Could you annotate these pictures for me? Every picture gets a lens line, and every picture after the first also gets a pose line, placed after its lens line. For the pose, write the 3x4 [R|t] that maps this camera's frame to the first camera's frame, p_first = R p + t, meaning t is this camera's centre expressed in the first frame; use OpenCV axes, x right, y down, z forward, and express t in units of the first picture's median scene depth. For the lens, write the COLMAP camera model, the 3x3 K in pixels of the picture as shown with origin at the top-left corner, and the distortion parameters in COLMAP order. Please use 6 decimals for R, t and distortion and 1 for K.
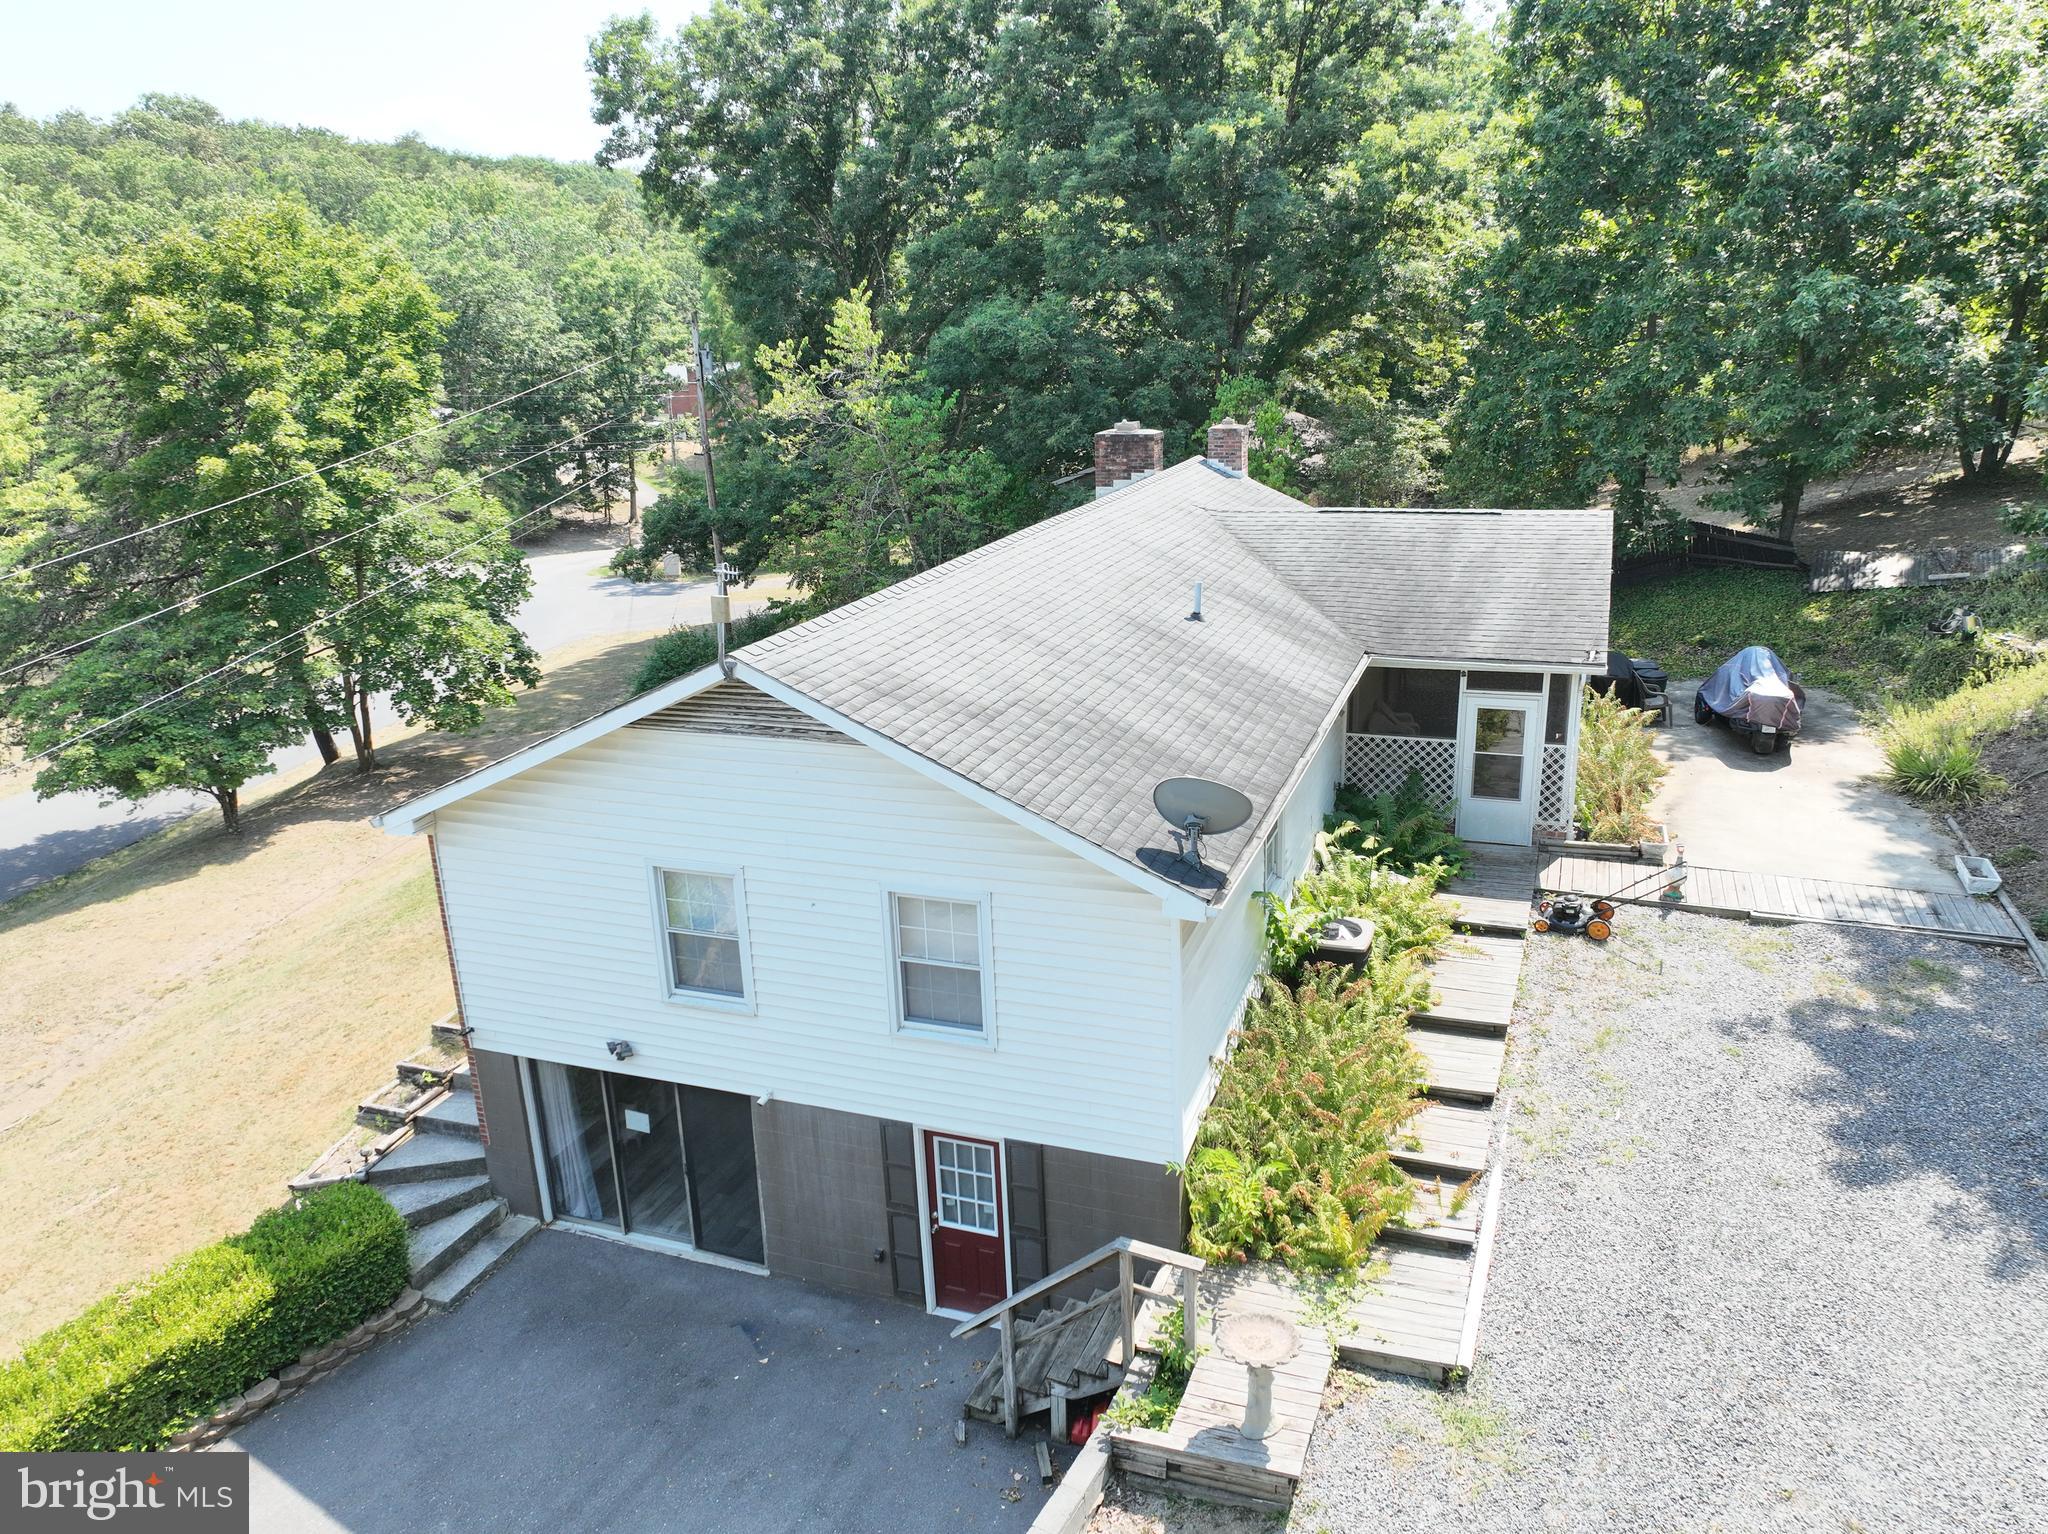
lens RADIAL K [[1465.0, 0, 1024.0], [0, 1465.0, 767.0], [0, 0, 1]] dist [0.006809, 0.005262]
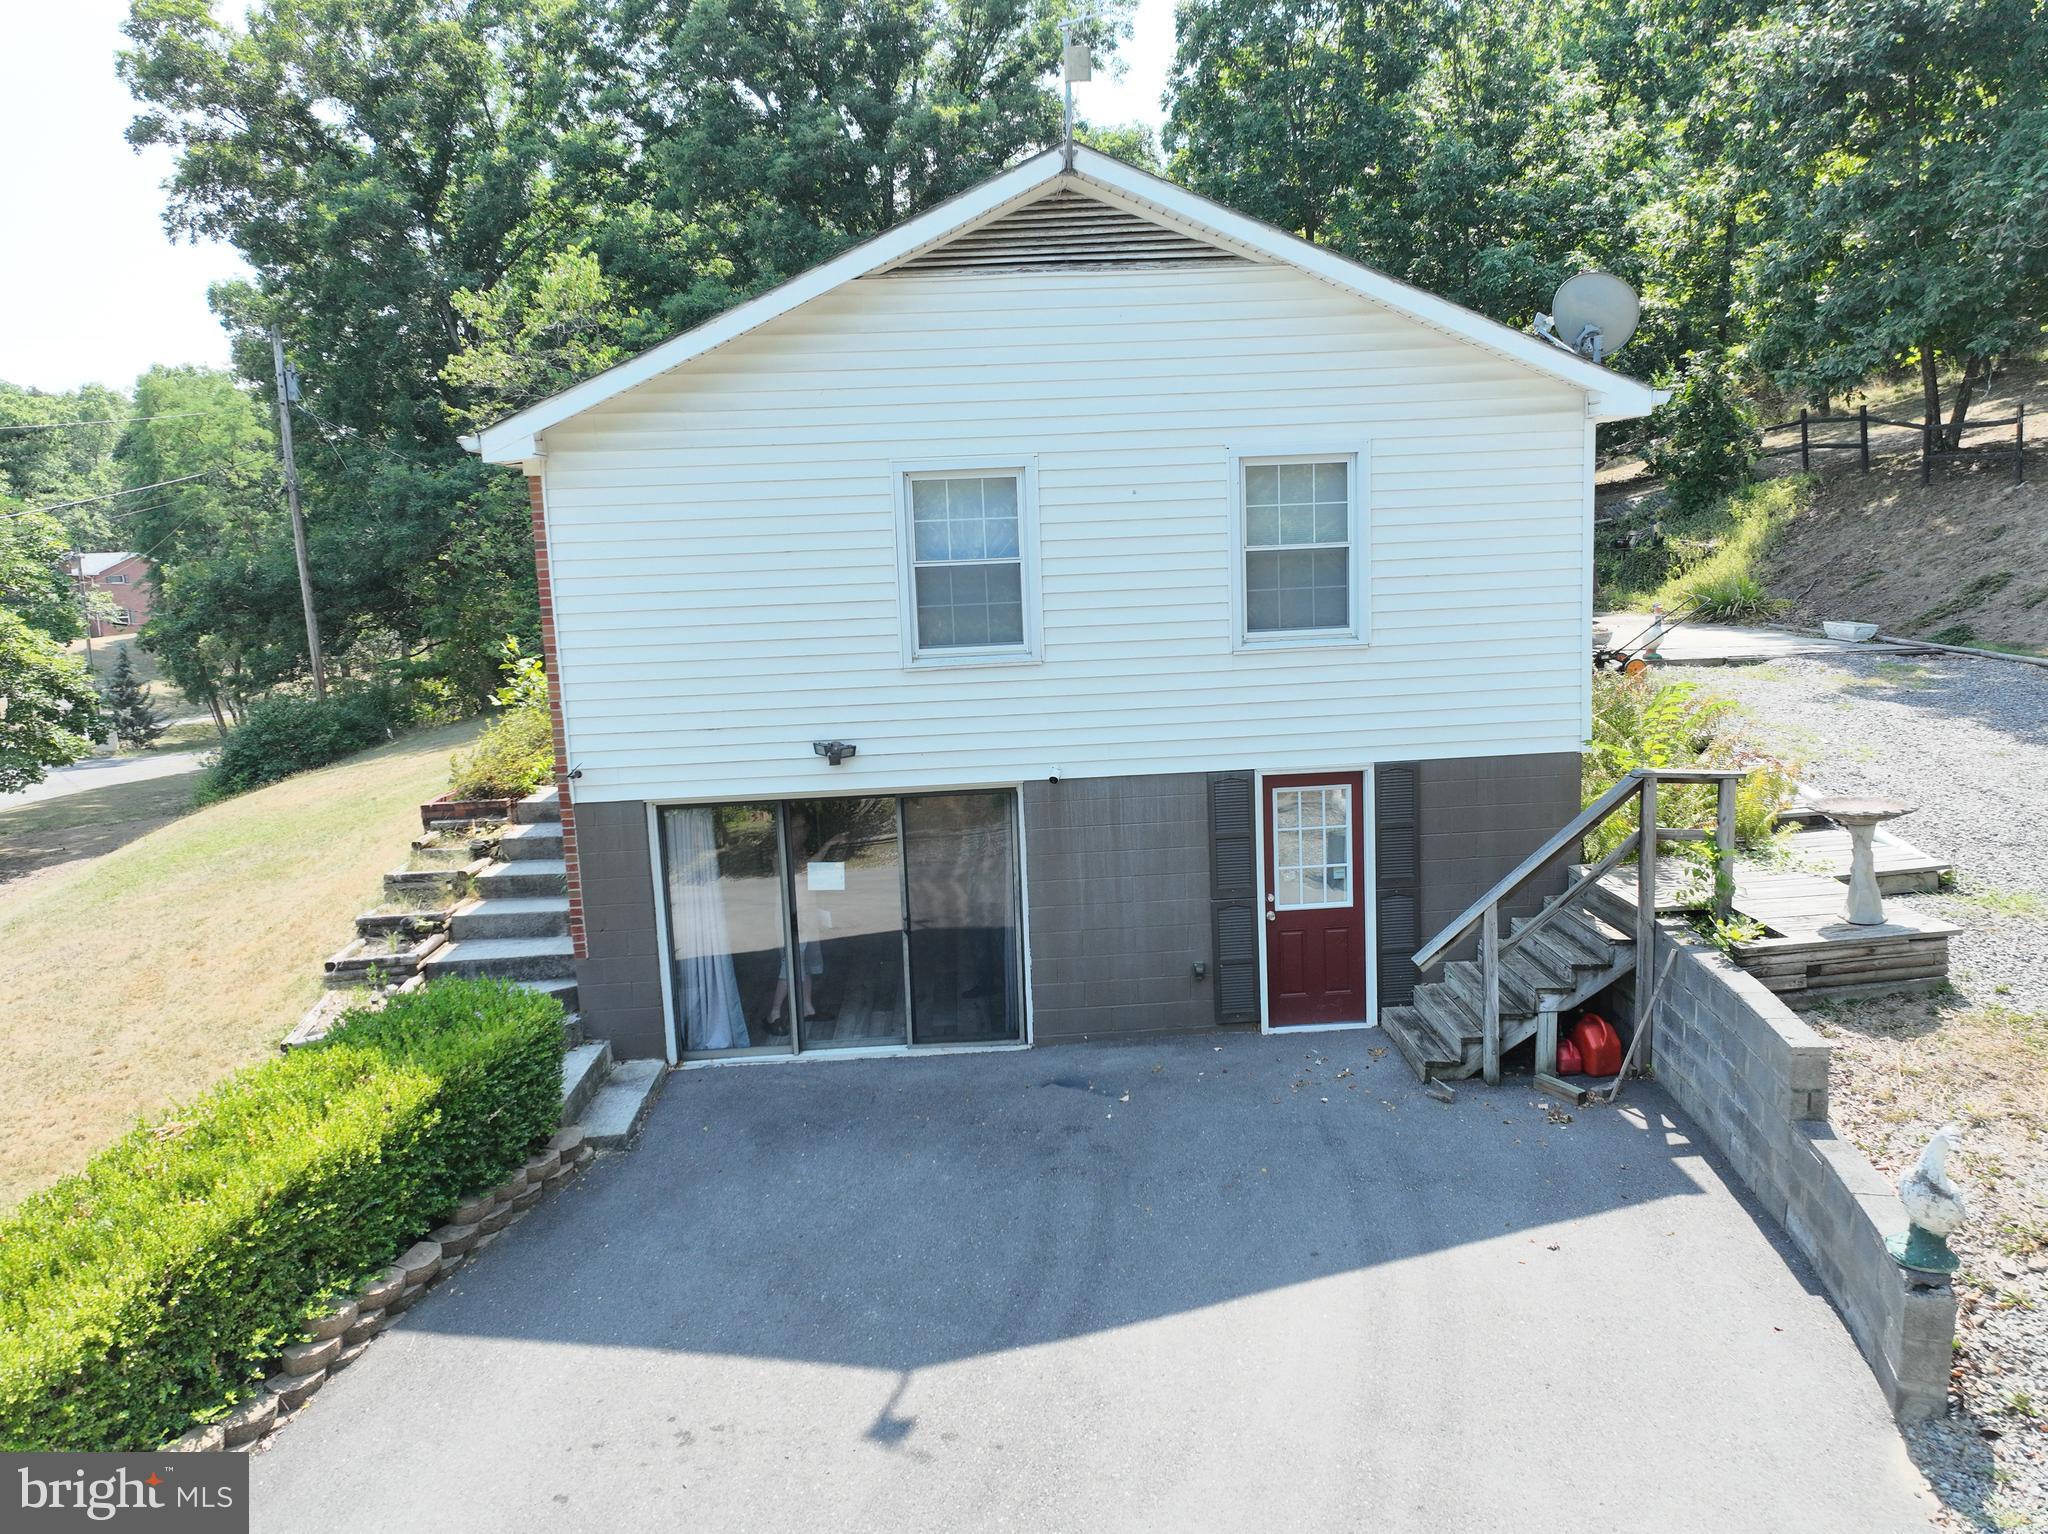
lens RADIAL K [[1465.0, 0, 1024.0], [0, 1465.0, 767.0], [0, 0, 1]] dist [0.006809, 0.005262]
pose [[0.914415, -0.058963, 0.400461, -0.441882], [0.128476, 0.980455, -0.149002, 0.294775], [-0.383849, 0.187700, 0.904118, 0.266011]]
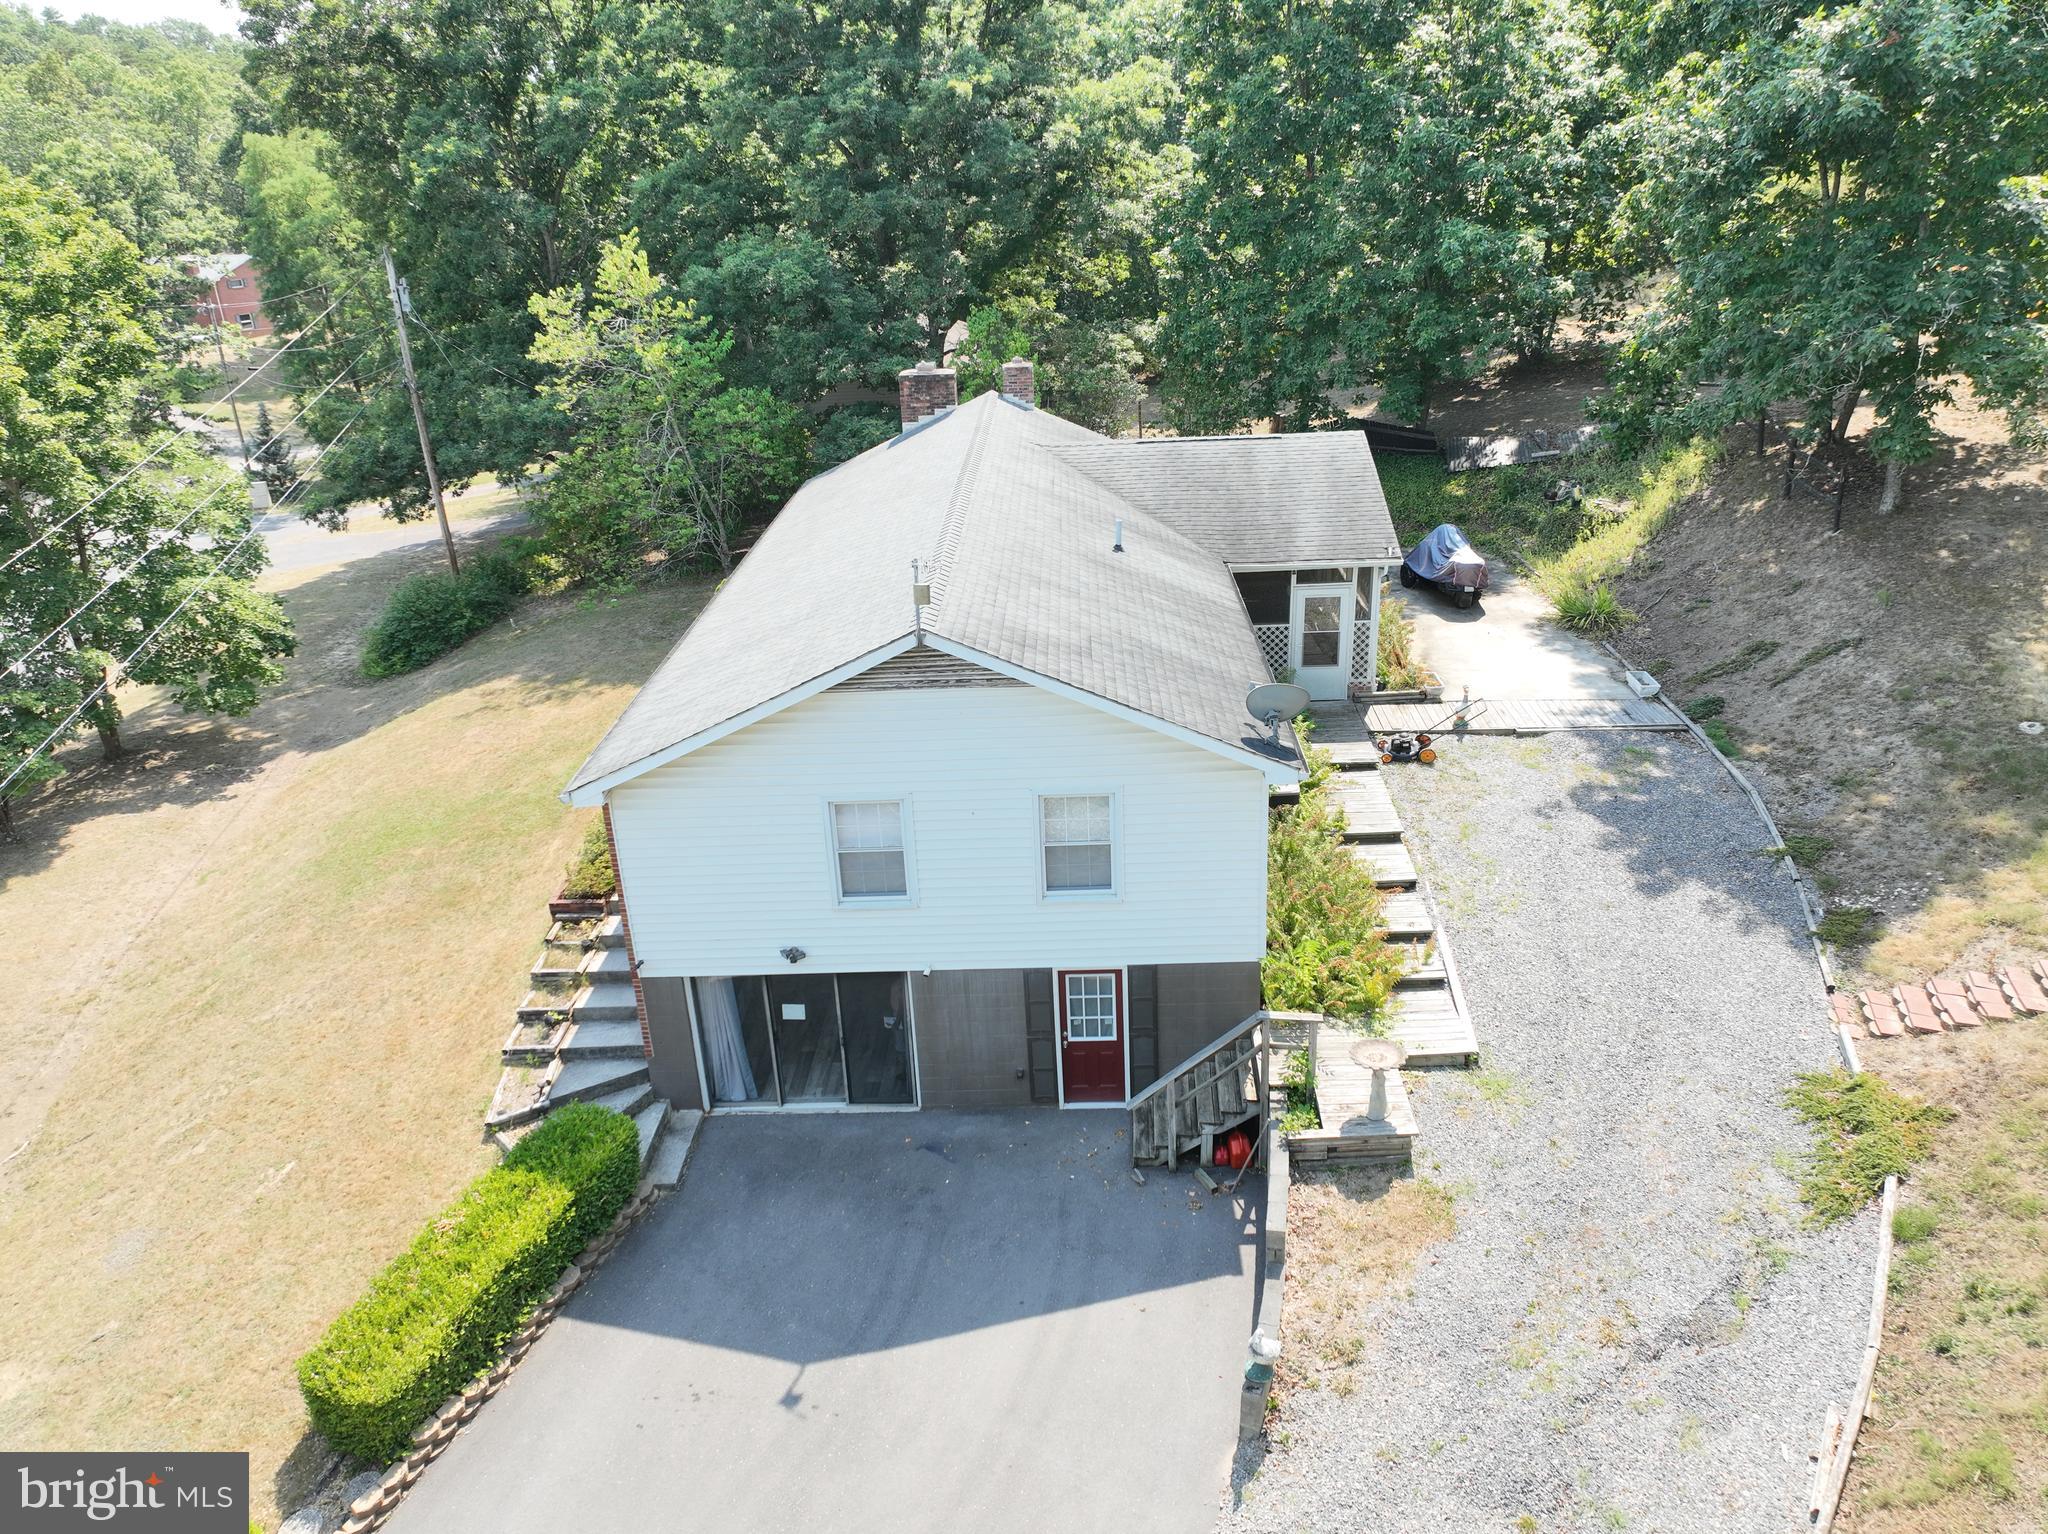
lens RADIAL K [[1480.4, 0, 1025.6], [0, 1480.4, 777.2], [0, 0, 1]] dist [0.006451, -0.000991]
pose [[0.943504, -0.132800, 0.303585, -0.407395], [0.104280, 0.988626, 0.108375, -0.061274], [-0.314524, -0.070595, 0.946621, -0.200681]]
